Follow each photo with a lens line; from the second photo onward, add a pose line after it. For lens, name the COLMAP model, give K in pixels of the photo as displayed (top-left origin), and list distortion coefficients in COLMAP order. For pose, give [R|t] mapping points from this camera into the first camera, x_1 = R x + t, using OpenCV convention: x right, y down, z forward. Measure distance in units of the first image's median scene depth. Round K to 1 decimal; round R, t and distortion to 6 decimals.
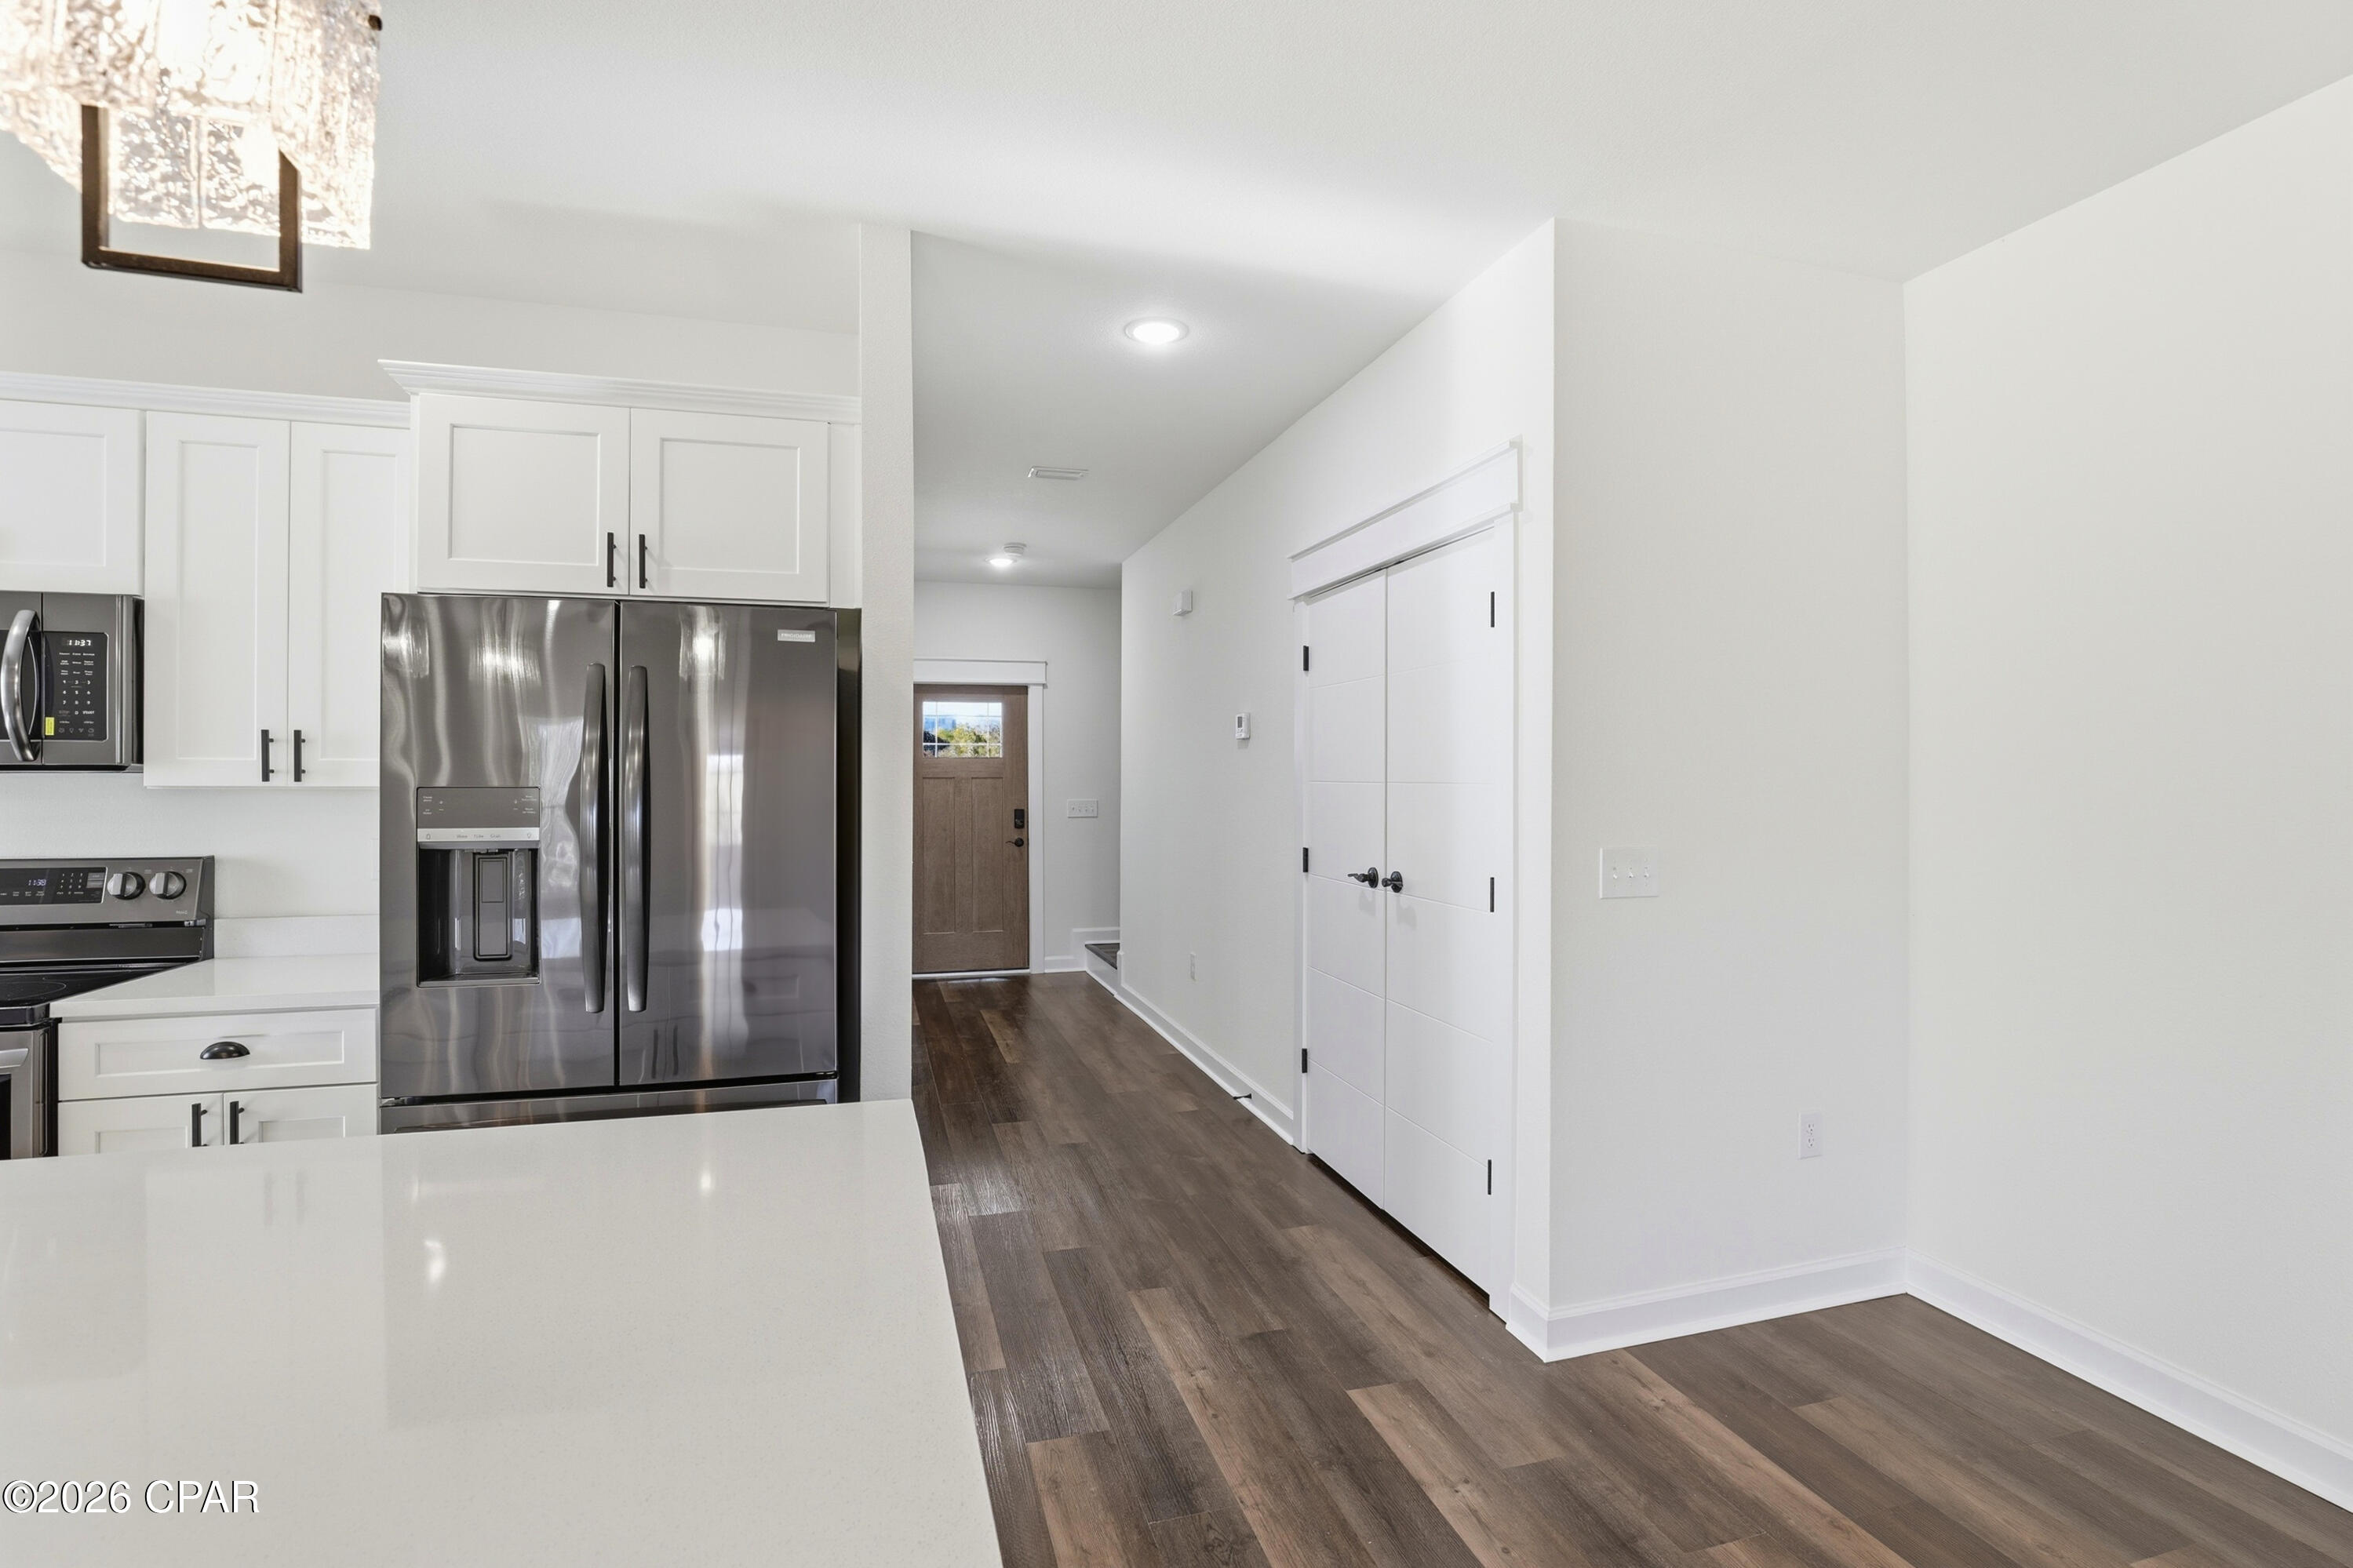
lens RADIAL K [[1087.3, 0, 1173.6], [0, 1087.3, 776.9], [0, 0, 1]] dist [-0.043147, 0.012052]
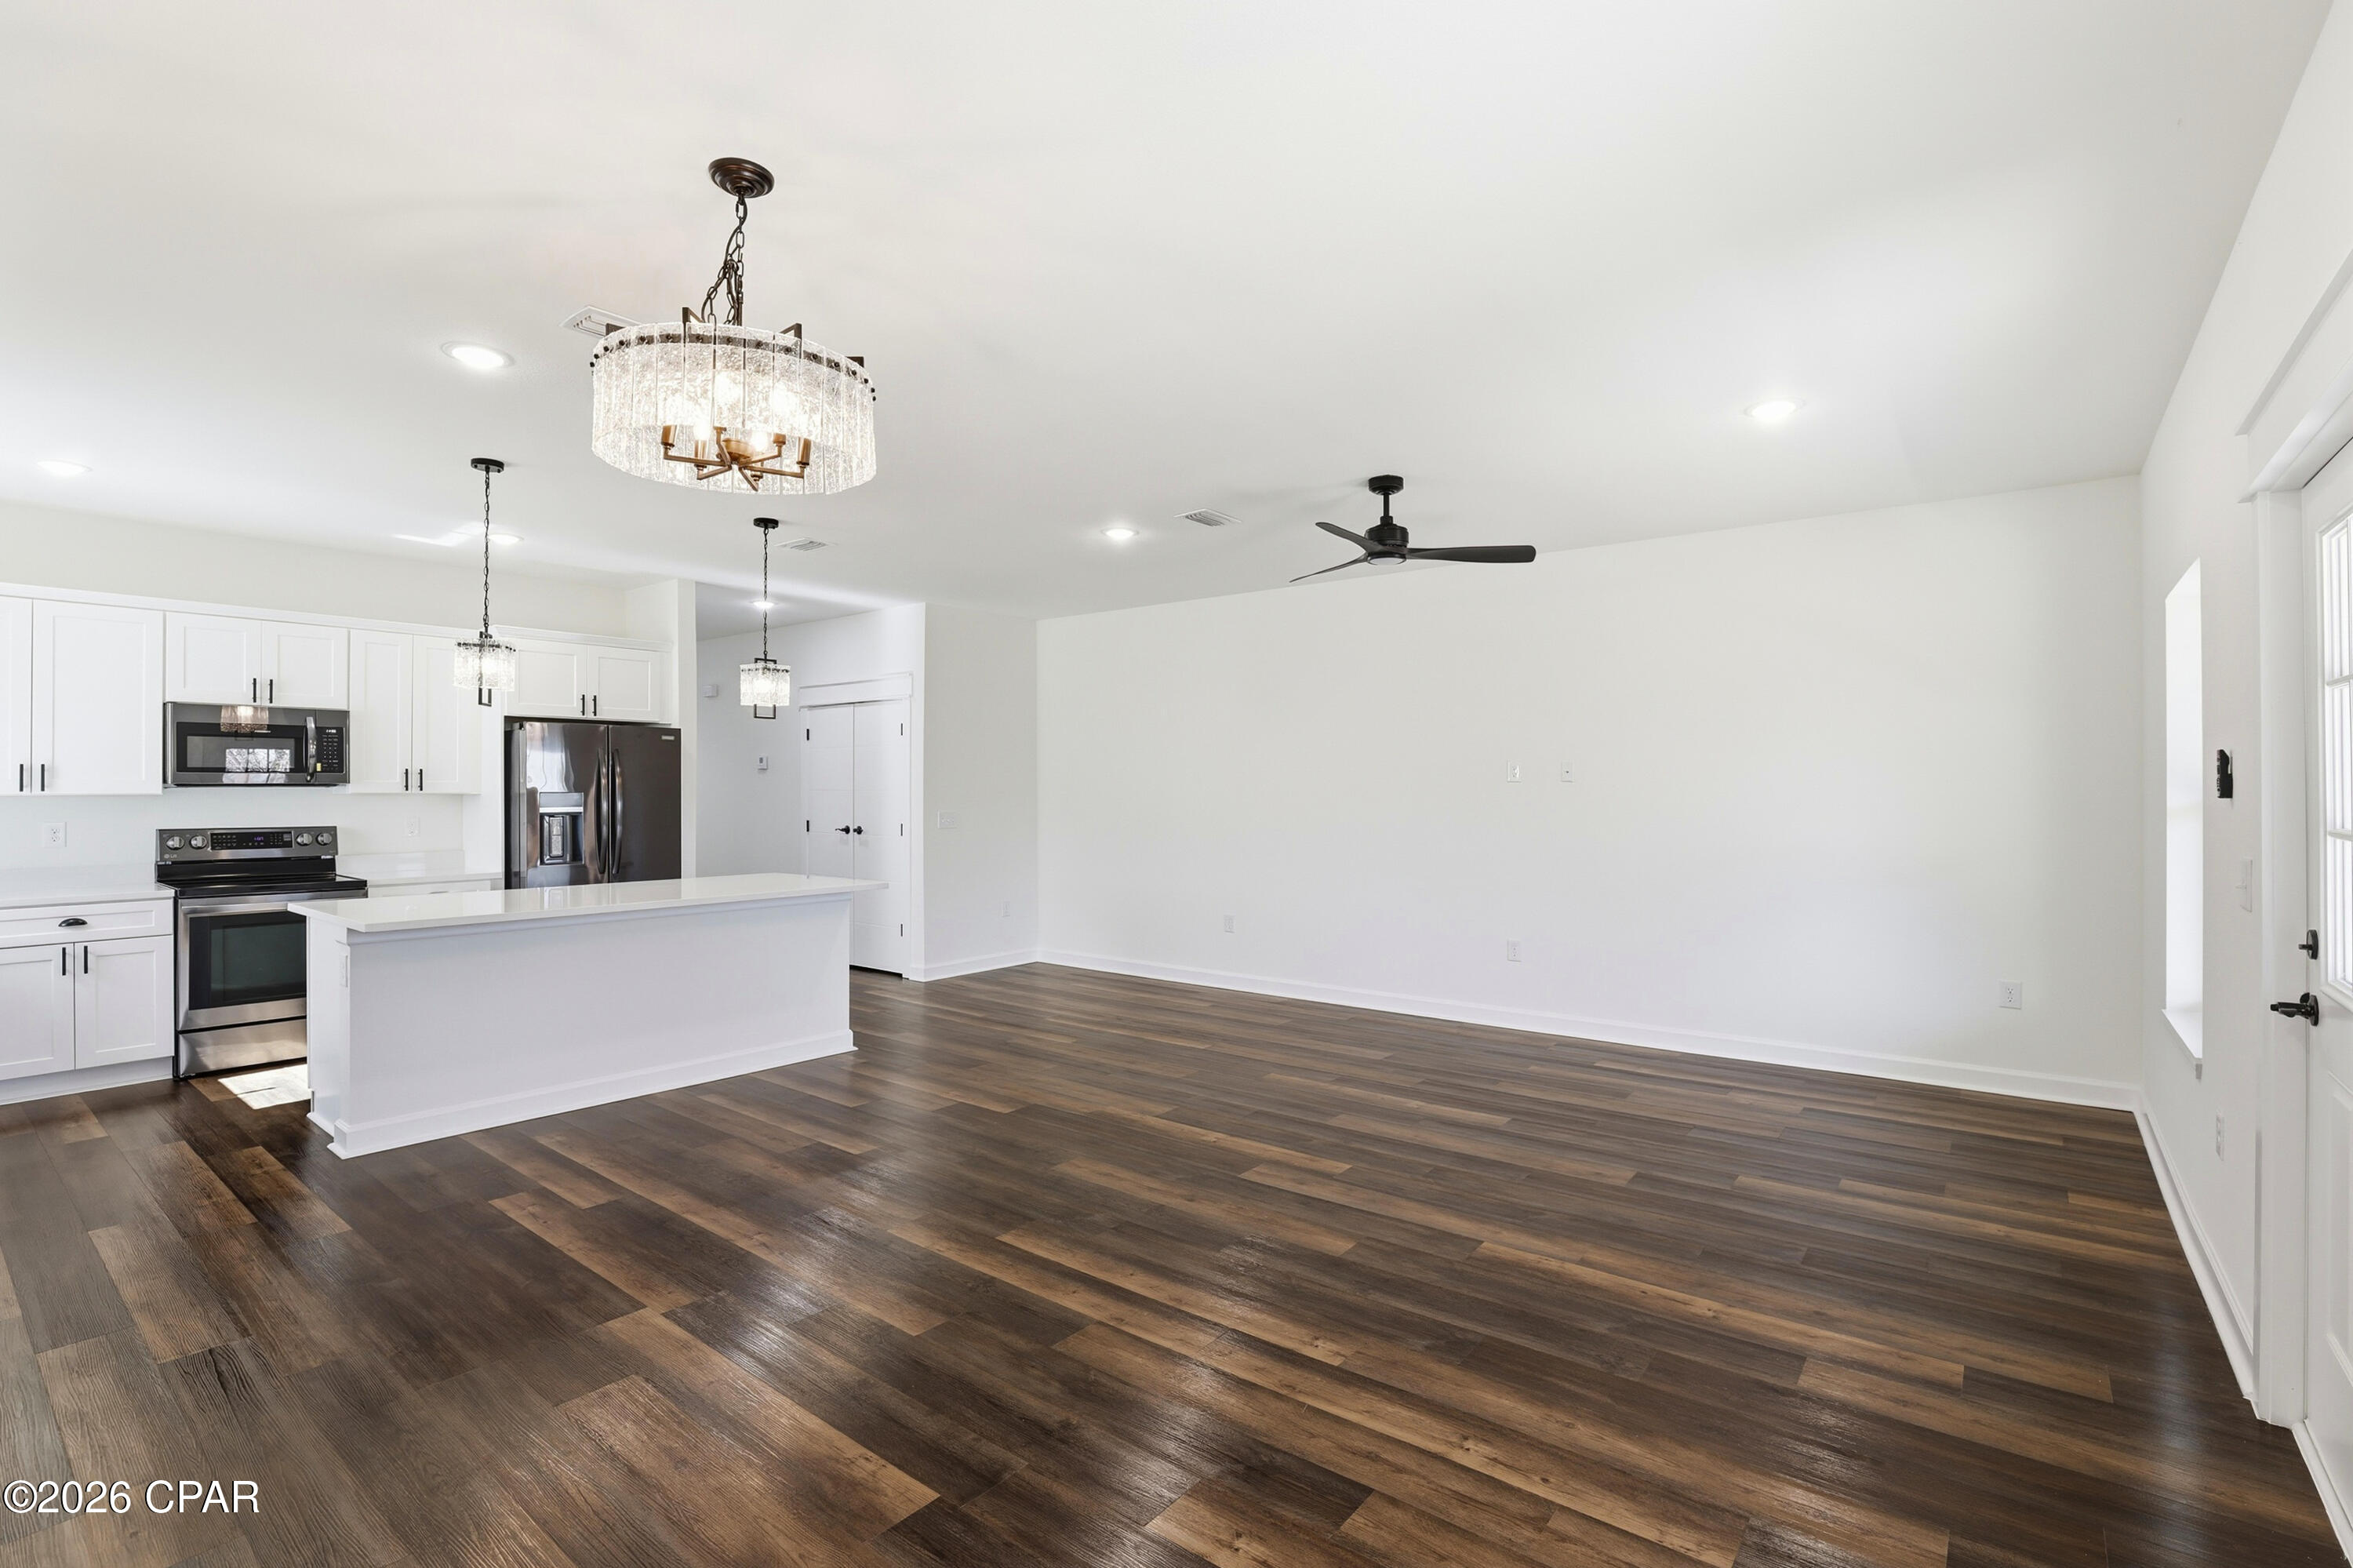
lens RADIAL K [[1087.5, 0, 1175.9], [0, 1087.5, 782.9], [0, 0, 1]] dist [-0.043147, 0.012052]
pose [[0.814207, 0.001496, 0.580573, -0.814720], [0.000743, 0.999993, -0.003619, -0.003402], [-0.580575, 0.003378, 0.814200, -1.826586]]
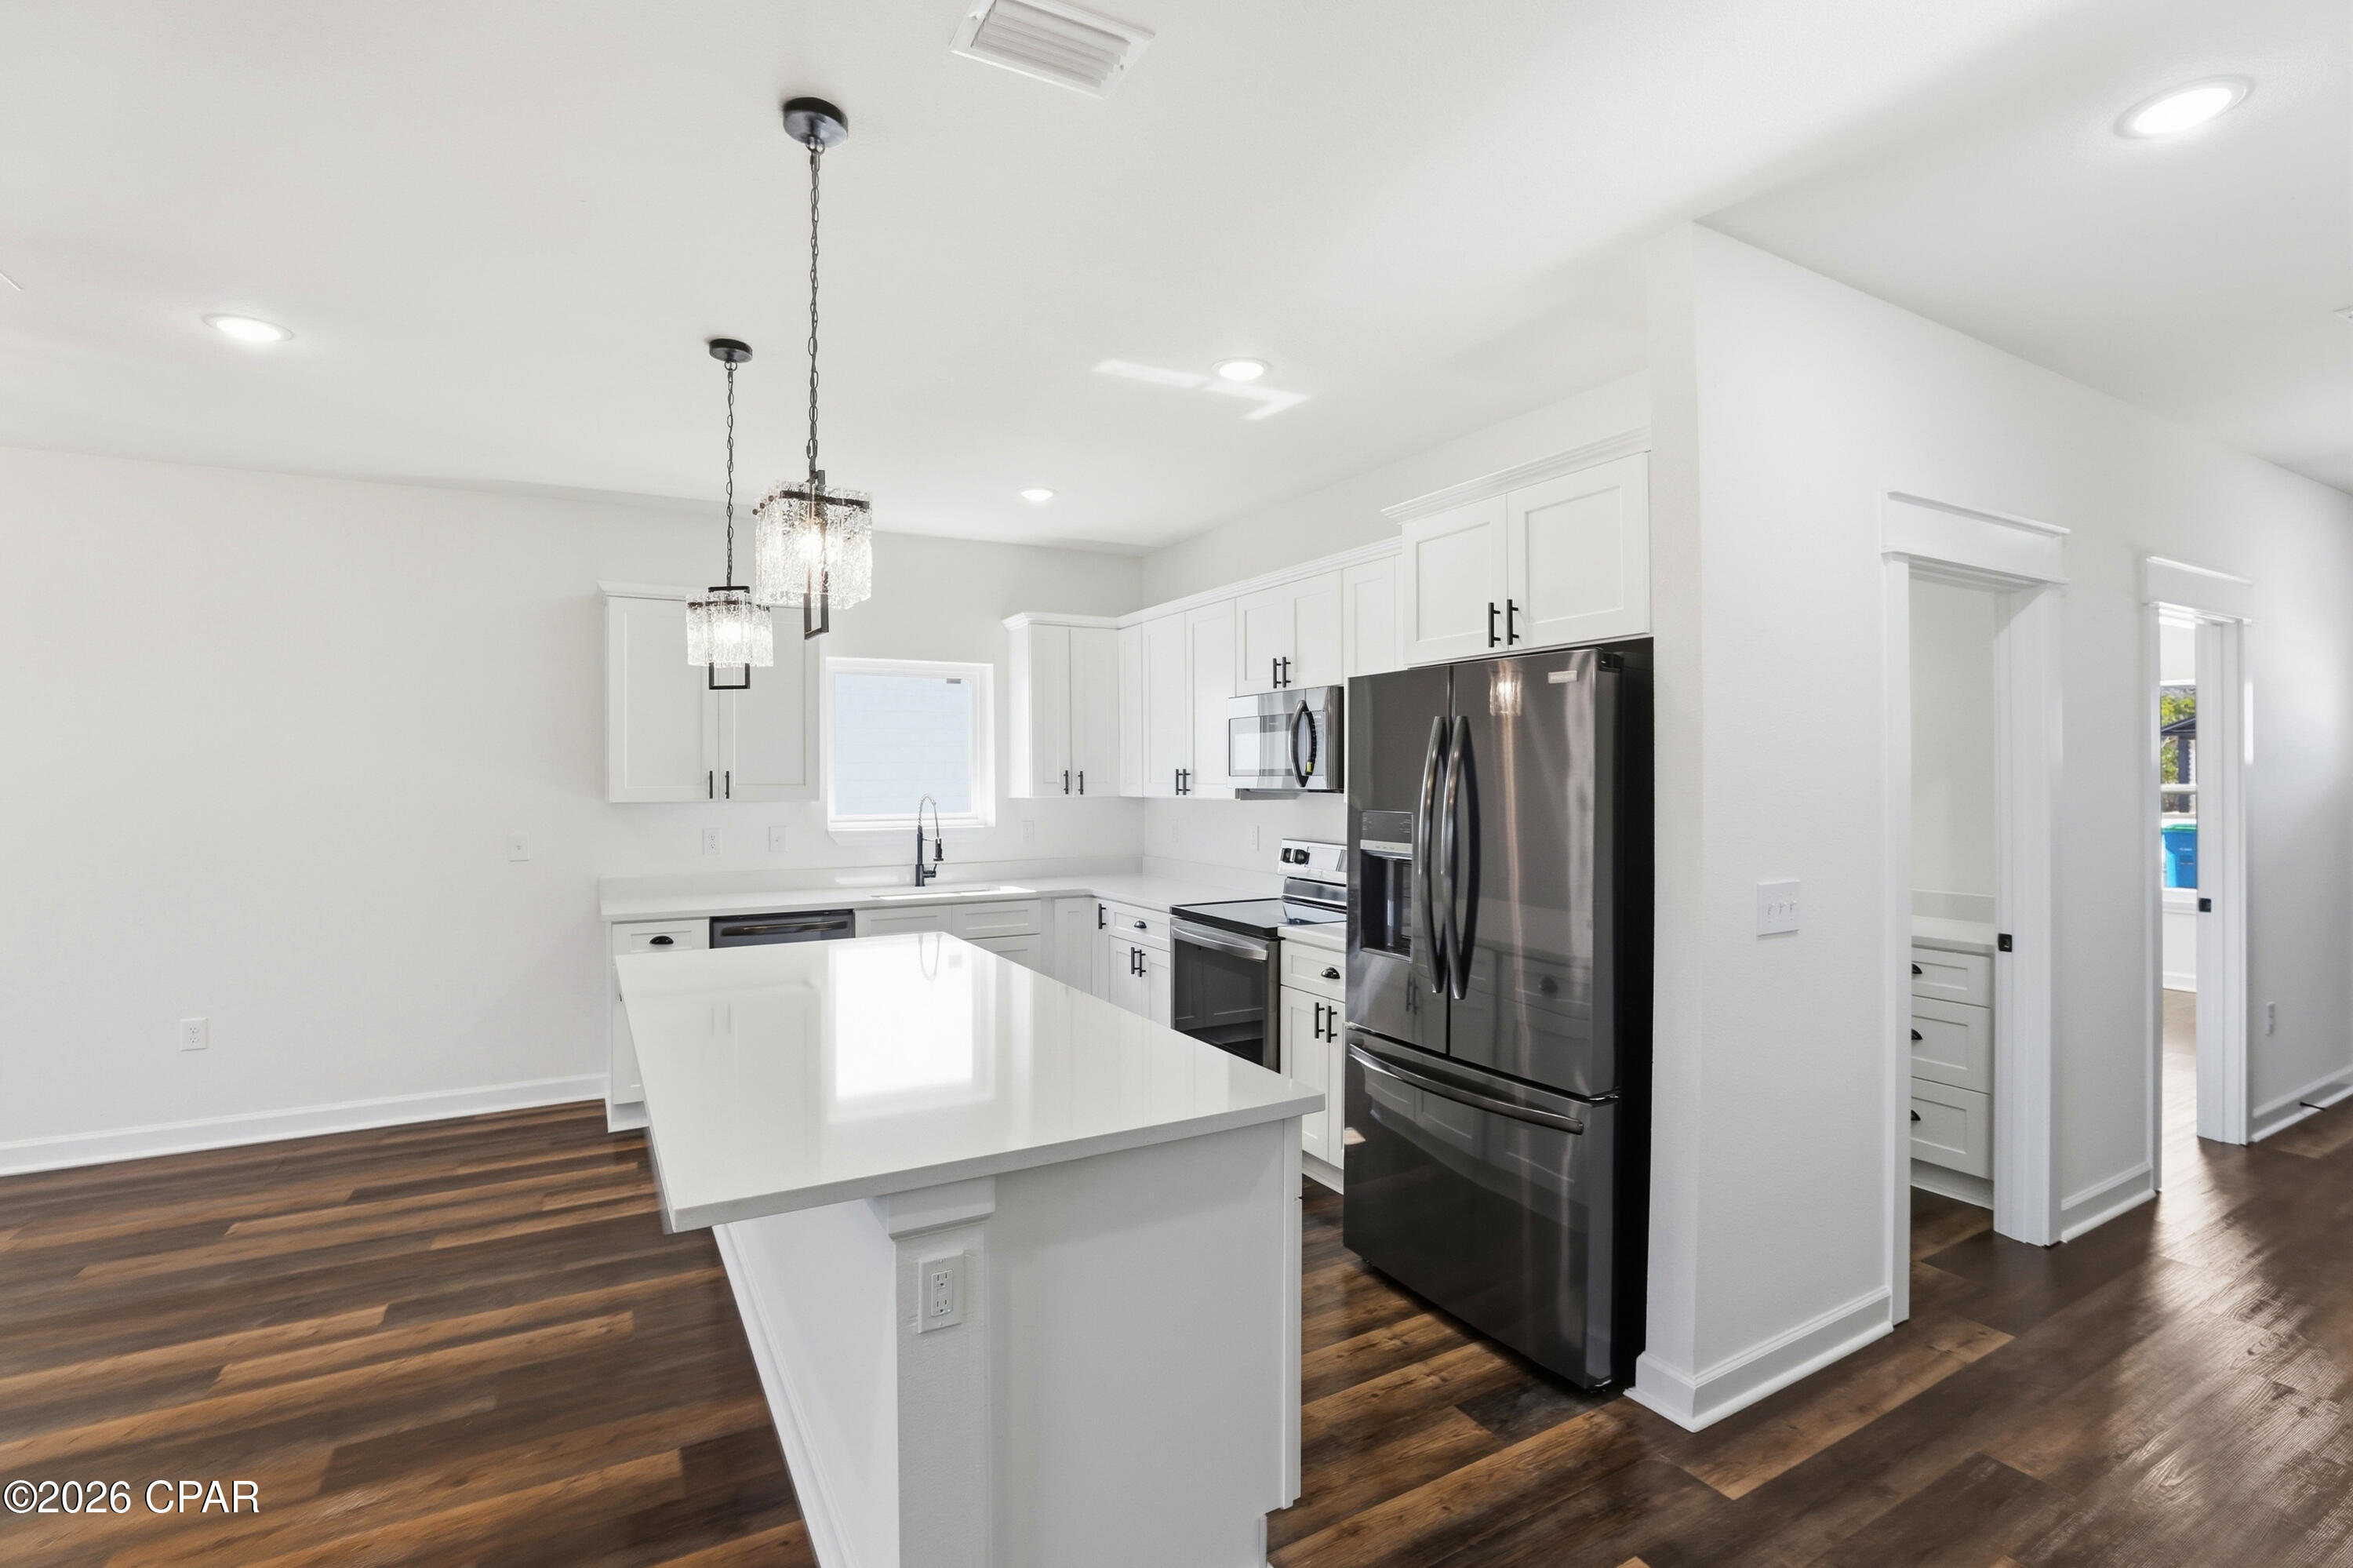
lens RADIAL K [[1087.5, 0, 1177.3], [0, 1087.5, 783.5], [0, 0, 1]] dist [-0.043147, 0.012052]
pose [[0.229232, 0.005432, -0.973357, 0.548301], [0.004878, 0.999965, 0.006730, -0.031951], [0.973359, -0.006291, 0.229198, 0.355863]]
